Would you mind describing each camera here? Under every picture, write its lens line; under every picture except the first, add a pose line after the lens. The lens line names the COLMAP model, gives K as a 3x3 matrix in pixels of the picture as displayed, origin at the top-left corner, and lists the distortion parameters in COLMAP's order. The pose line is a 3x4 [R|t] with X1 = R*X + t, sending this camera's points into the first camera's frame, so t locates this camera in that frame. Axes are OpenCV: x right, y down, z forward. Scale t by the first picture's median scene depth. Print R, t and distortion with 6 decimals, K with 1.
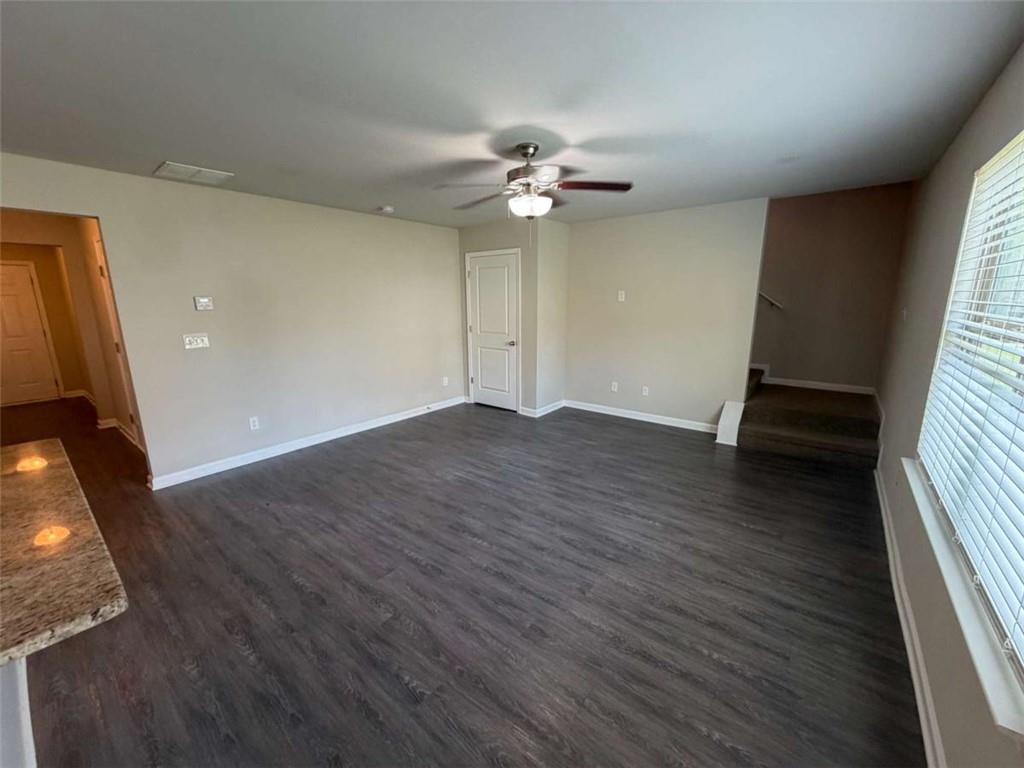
lens RADIAL K [[407.7, 0, 508.7], [0, 407.7, 383.3], [0, 0, 1]] dist [0.002957, 0.000104]
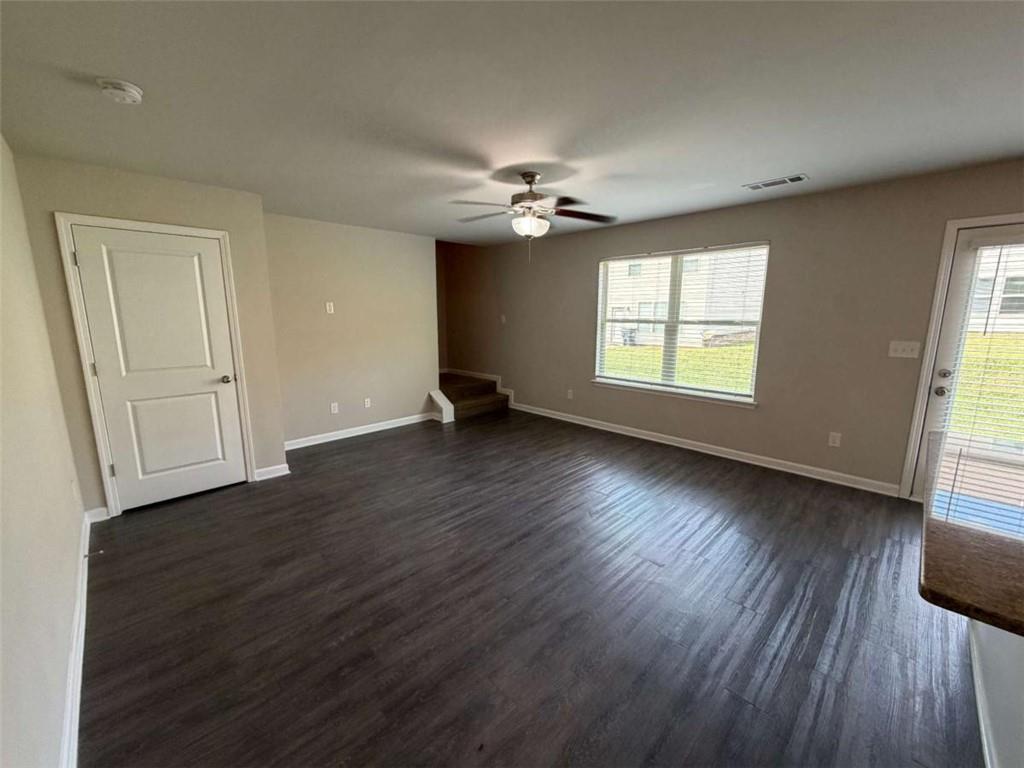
lens RADIAL K [[407.7, 0, 508.7], [0, 407.7, 383.3], [0, 0, 1]] dist [0.002957, 0.000104]
pose [[0.115435, -0.165954, 0.979354, -0.755288], [0.204659, 0.968764, 0.140036, -0.122510], [-0.972003, 0.184268, 0.145793, 0.645373]]
